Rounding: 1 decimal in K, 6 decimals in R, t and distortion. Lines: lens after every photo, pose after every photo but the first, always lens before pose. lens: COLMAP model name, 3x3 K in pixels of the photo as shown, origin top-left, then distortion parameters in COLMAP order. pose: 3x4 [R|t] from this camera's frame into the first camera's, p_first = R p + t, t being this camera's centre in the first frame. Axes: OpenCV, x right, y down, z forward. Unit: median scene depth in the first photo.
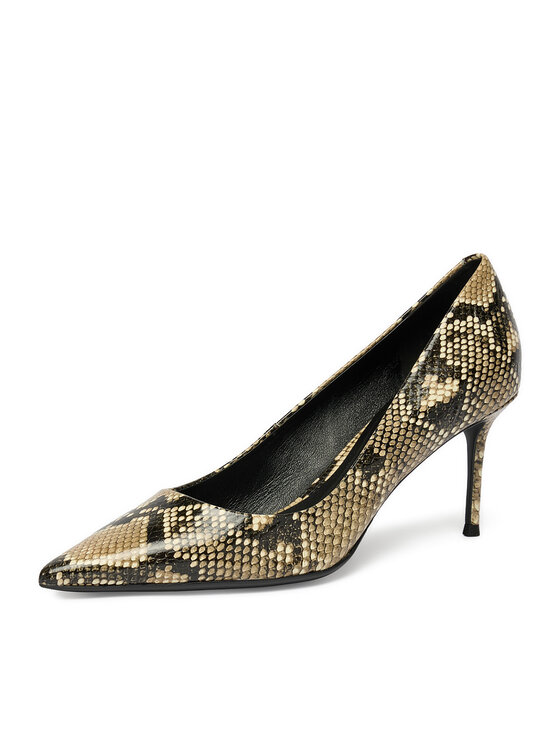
lens RADIAL K [[2235.8, 0, 280.3], [0, 2235.8, 373.7], [0, 0, 1]] dist [0.012015, 0.000000]
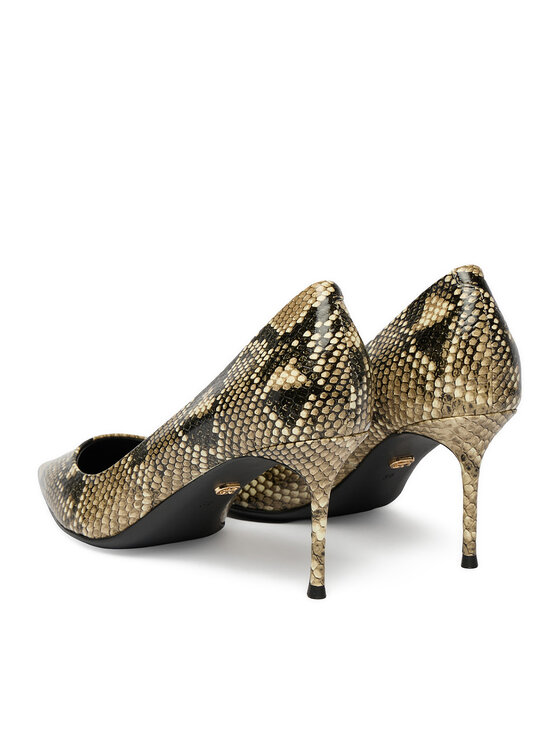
lens RADIAL K [[2235.8, 0, 280.1], [0, 2235.8, 373.0], [0, 0, 1]] dist [0.012015, 0.000000]
pose [[0.171322, 0.198782, -0.964953, 1.011639], [-0.202751, 0.965583, 0.162914, -0.169957], [0.964127, 0.167734, 0.205729, 0.866793]]
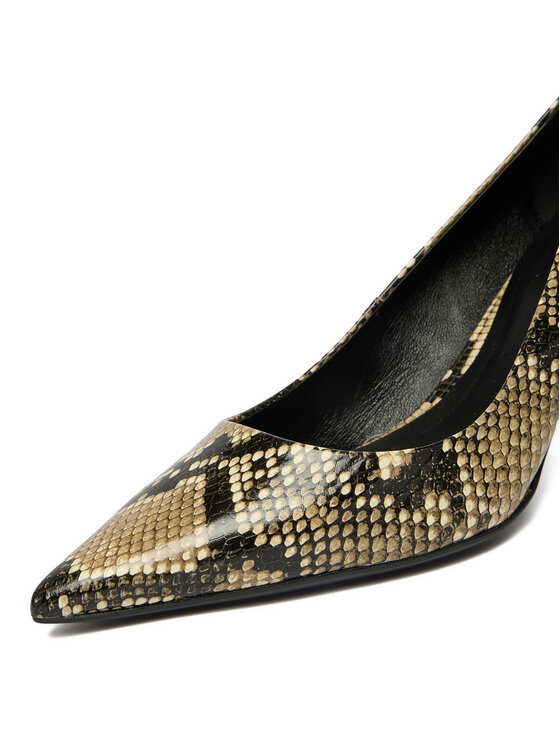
lens RADIAL K [[1031.8, 0, 280.0], [0, 1031.8, 372.8], [0, 0, 1]] dist [-0.089364, 0.000000]
pose [[0.993026, -0.117313, -0.011684, -0.032310], [0.117885, 0.989265, 0.086356, 0.015155], [0.001428, -0.087131, 0.996196, 0.726306]]
